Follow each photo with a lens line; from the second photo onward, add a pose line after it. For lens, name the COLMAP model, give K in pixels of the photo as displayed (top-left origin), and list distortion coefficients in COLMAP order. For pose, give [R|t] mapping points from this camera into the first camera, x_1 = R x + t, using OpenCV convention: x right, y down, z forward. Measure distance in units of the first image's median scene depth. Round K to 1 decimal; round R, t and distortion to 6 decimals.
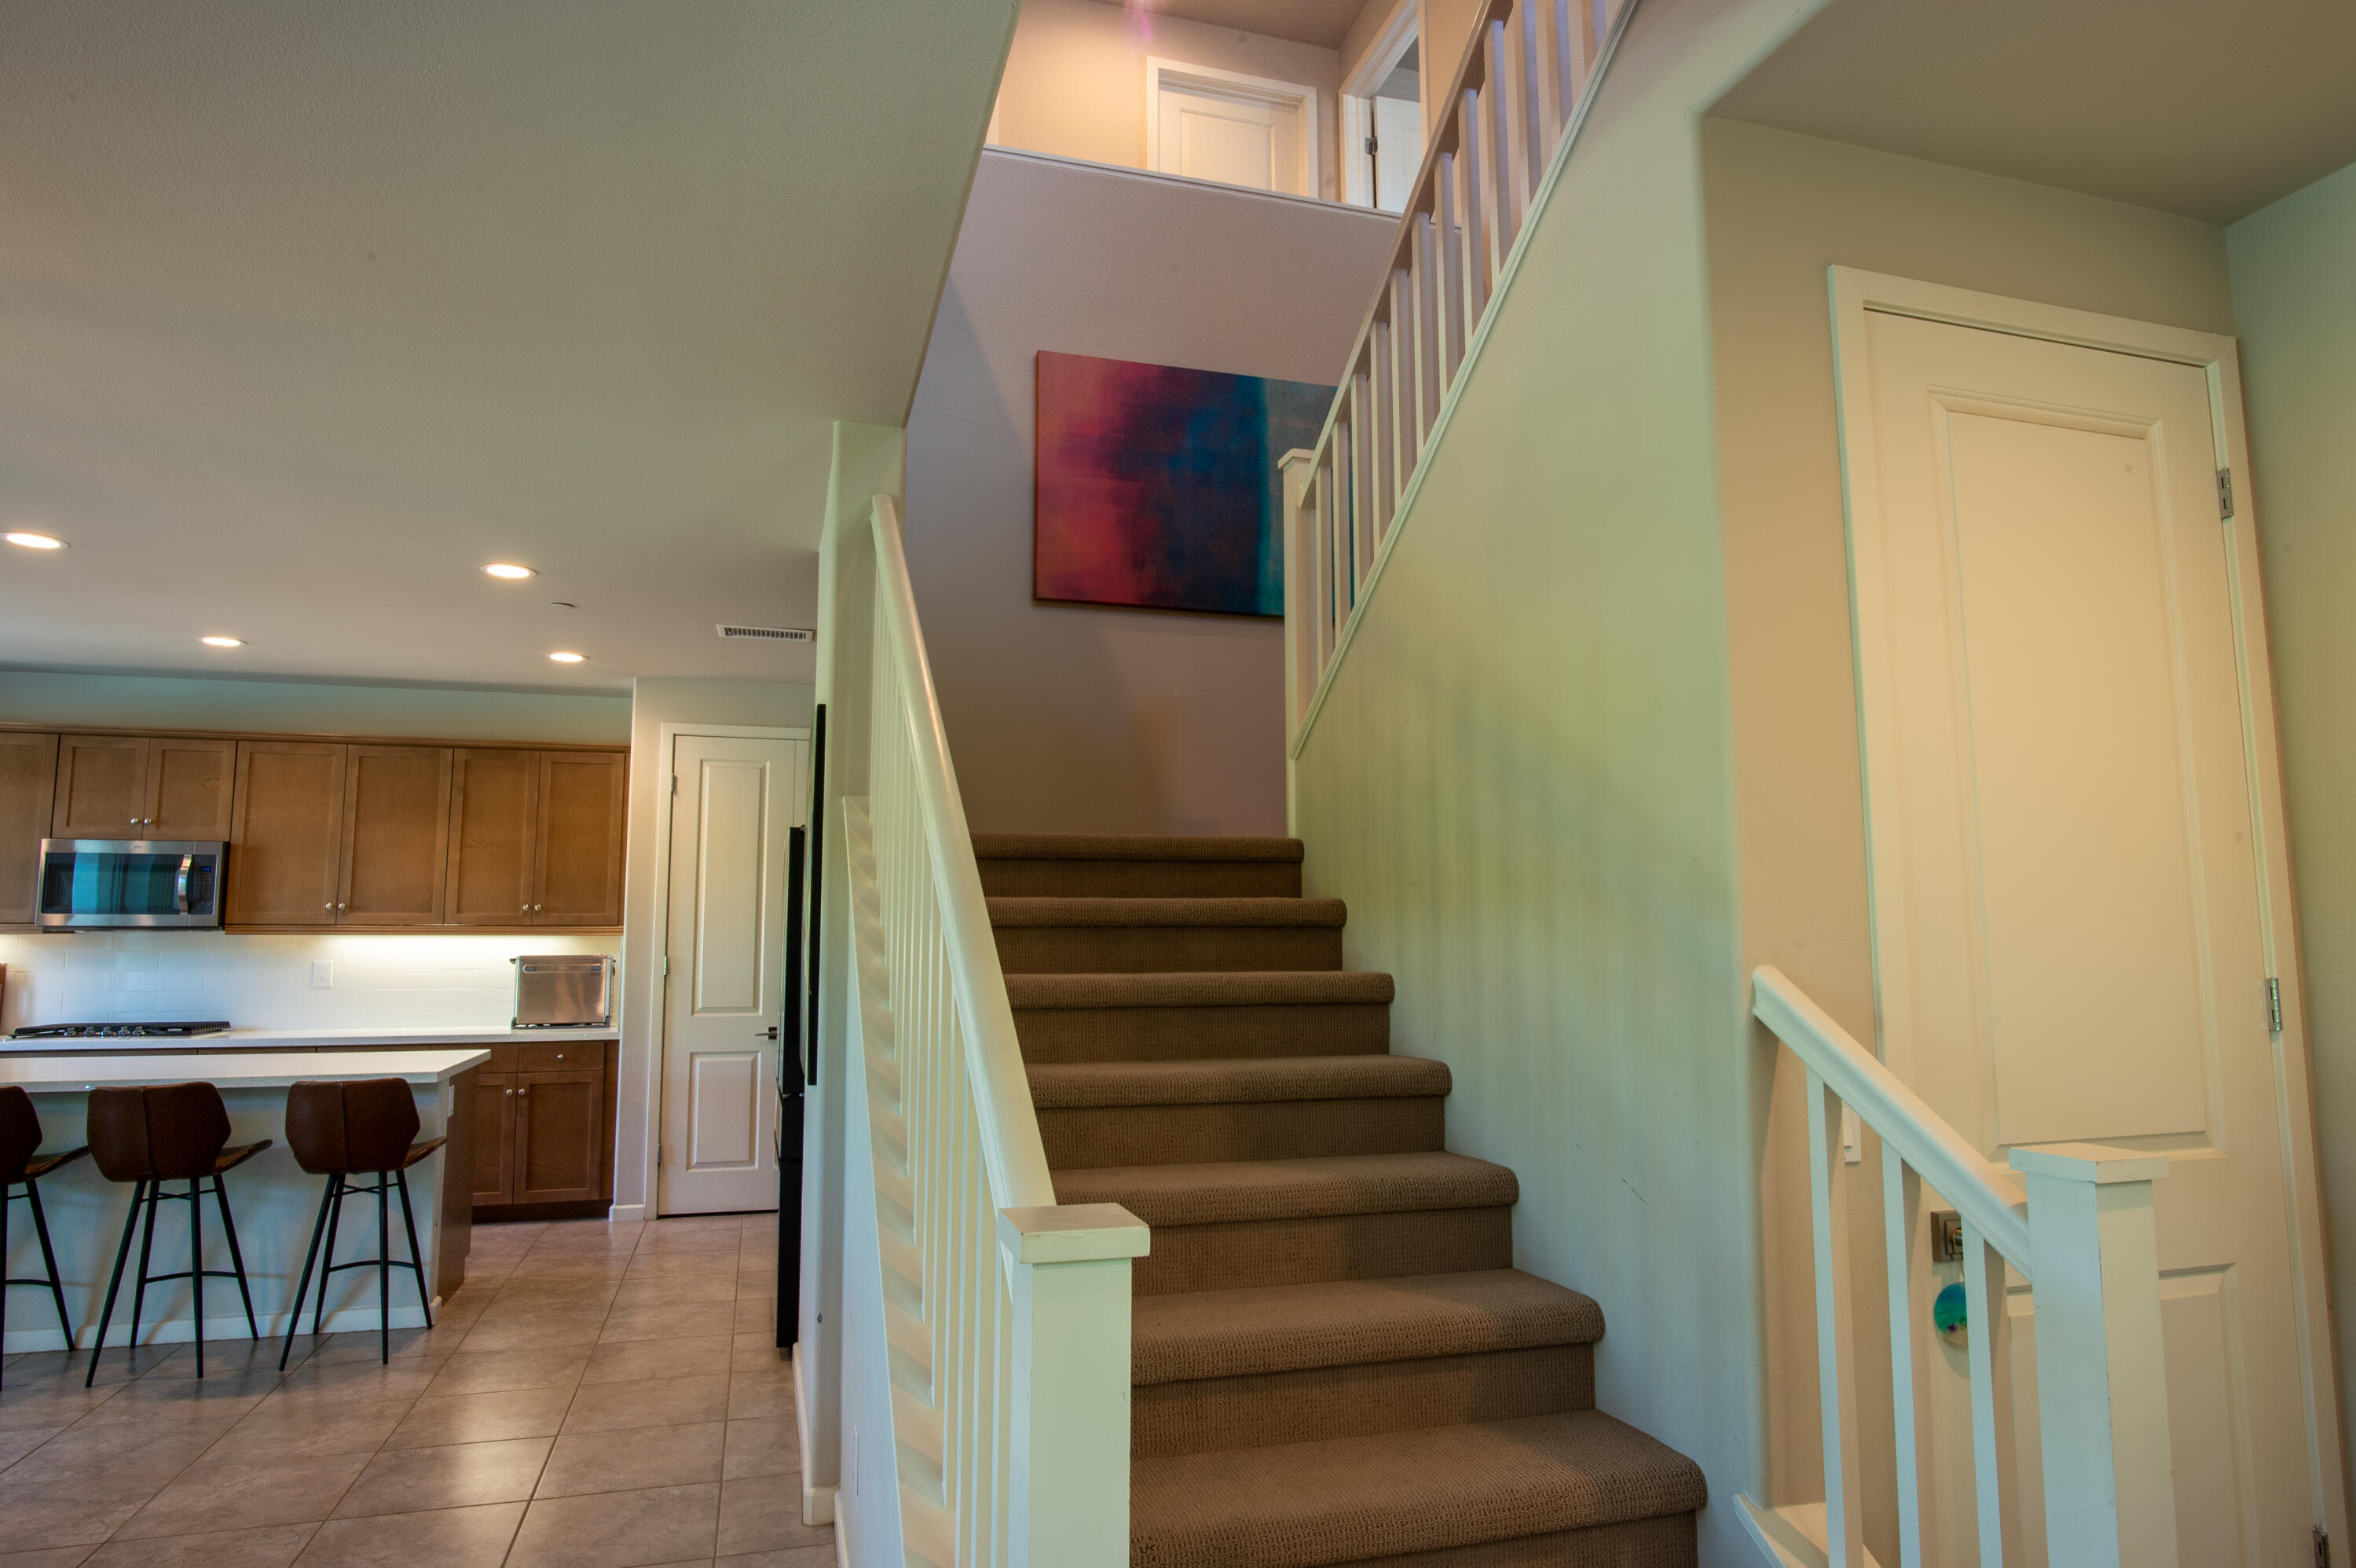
lens RADIAL K [[1365.9, 0, 1172.3], [0, 1365.9, 786.3], [0, 0, 1]] dist [-0.033794, 0.014596]
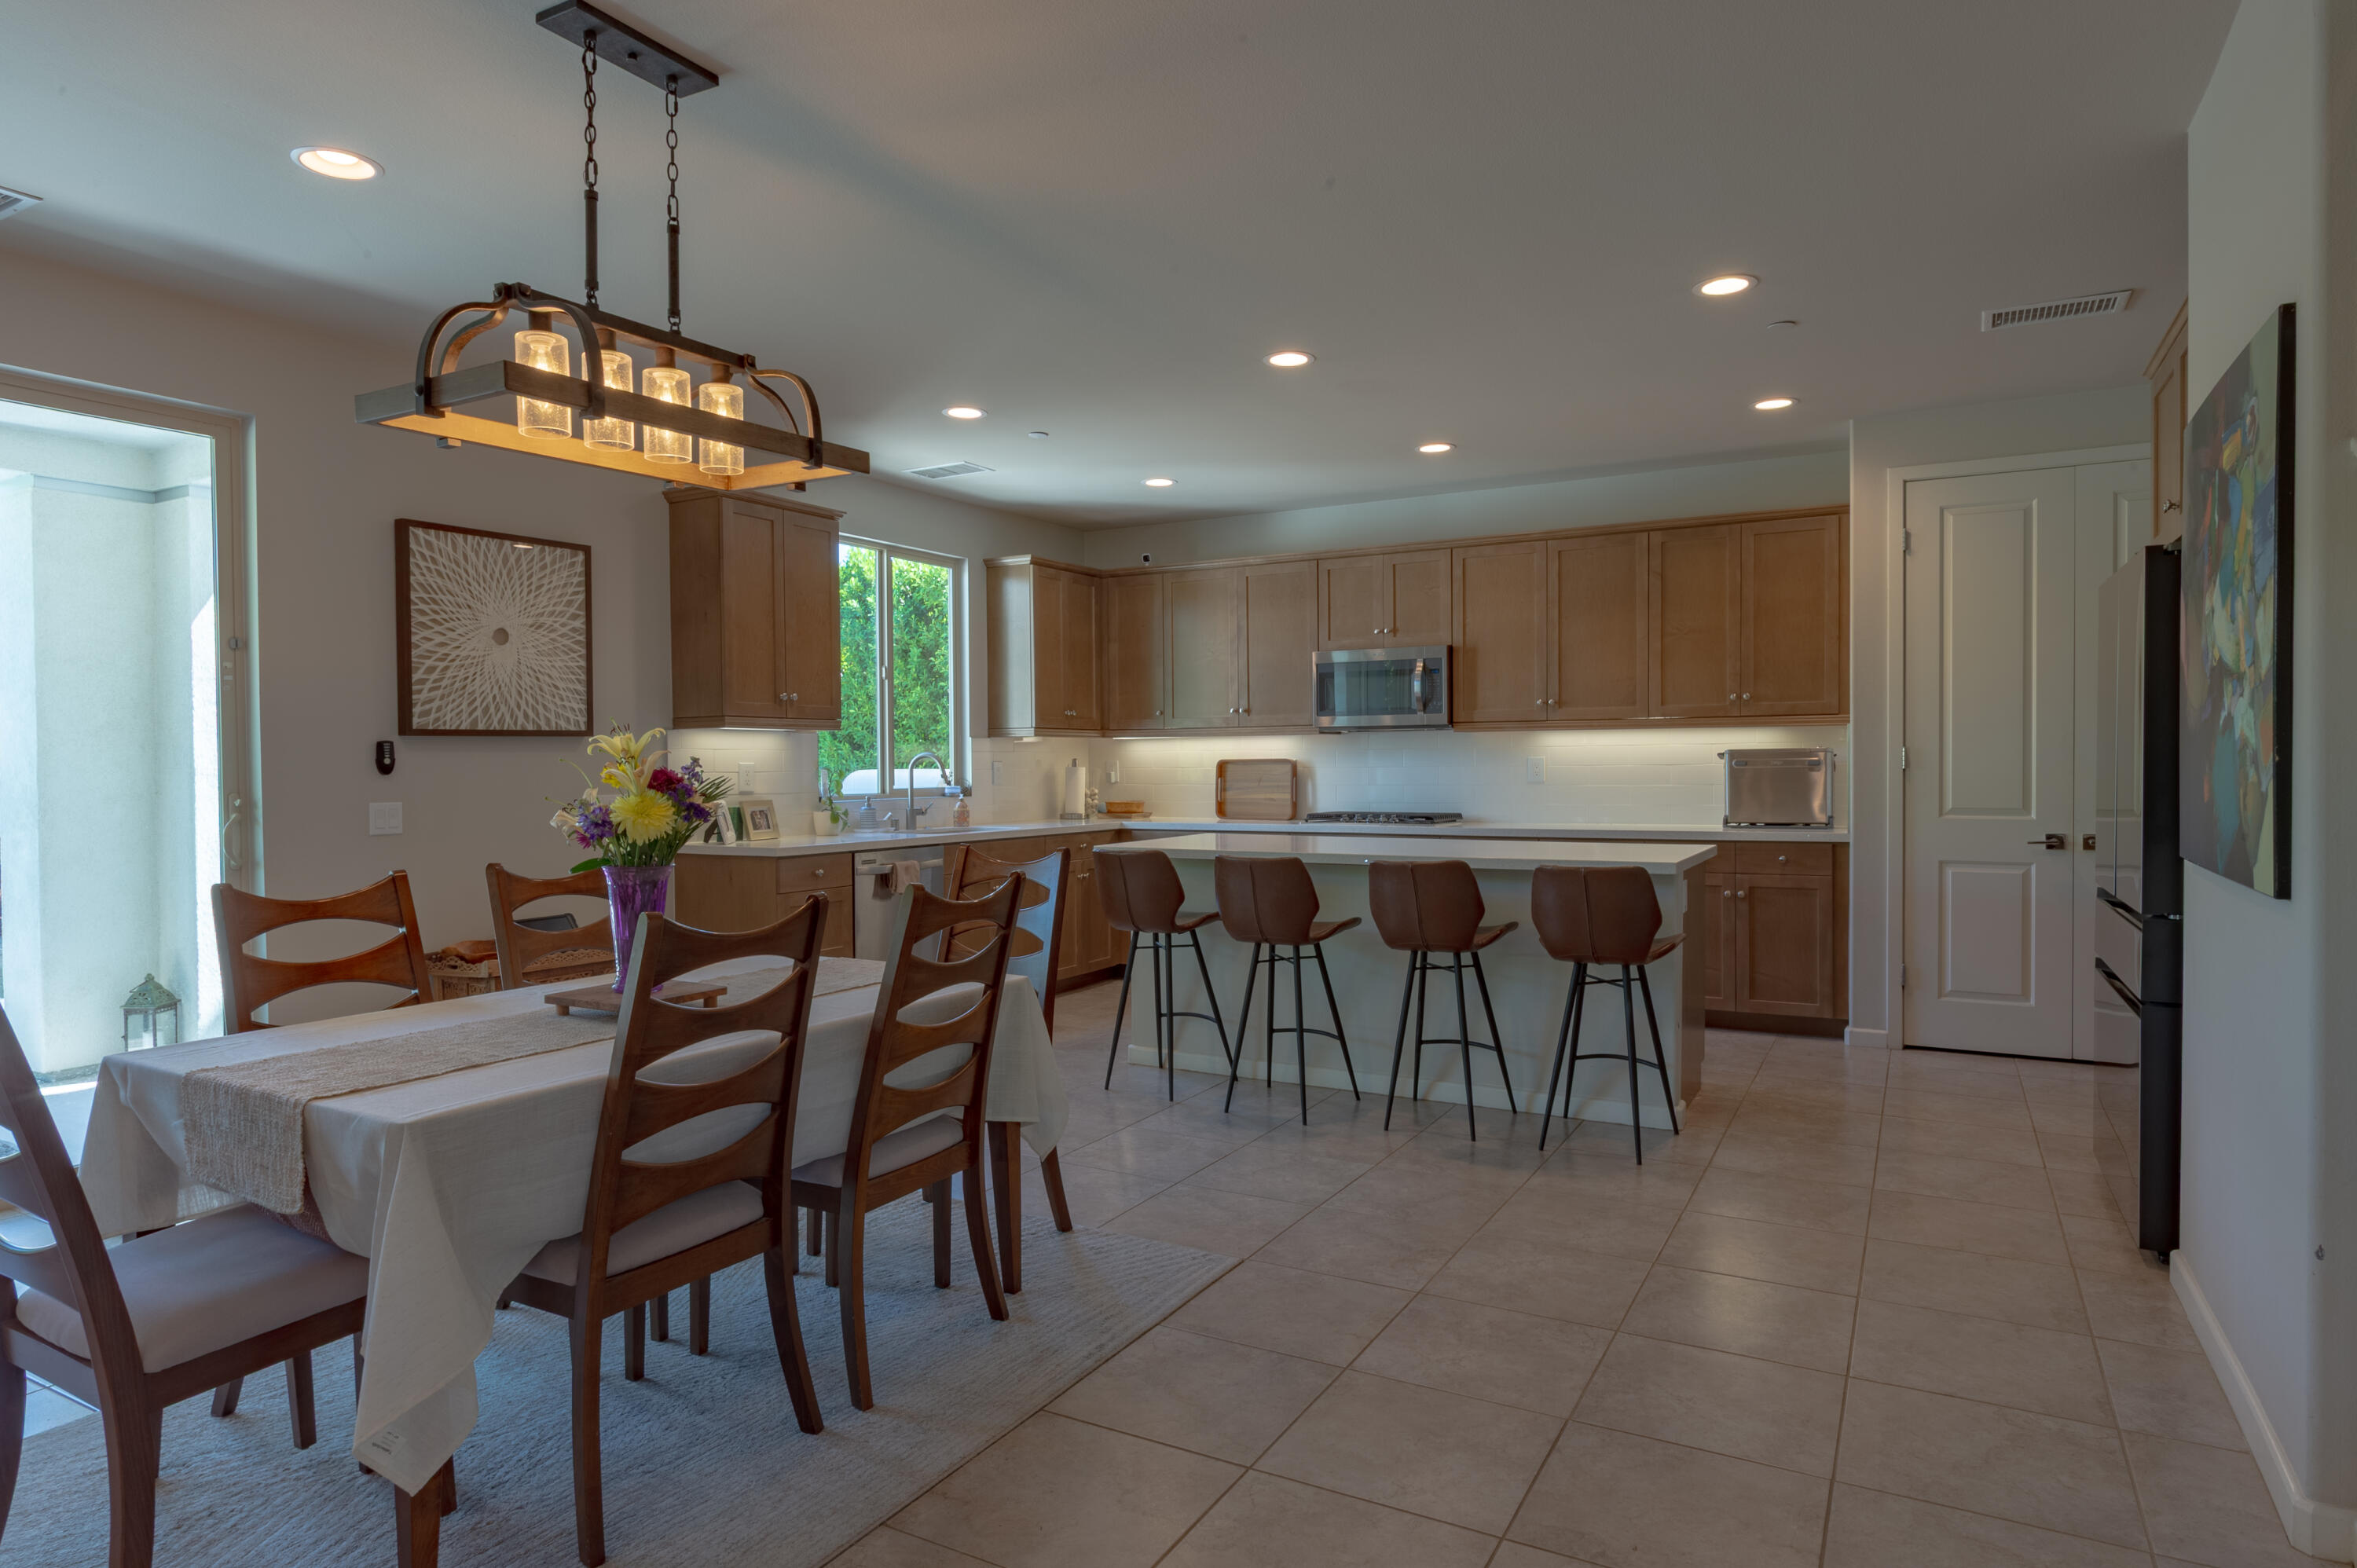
lens RADIAL K [[1341.4, 0, 1178.5], [0, 1341.4, 784.0], [0, 0, 1]] dist [-0.000458, -0.000500]
pose [[0.701406, 0.008852, -0.712707, -0.111102], [0.083615, 0.991997, 0.094610, 0.036771], [0.707841, -0.125953, 0.695052, 0.115141]]
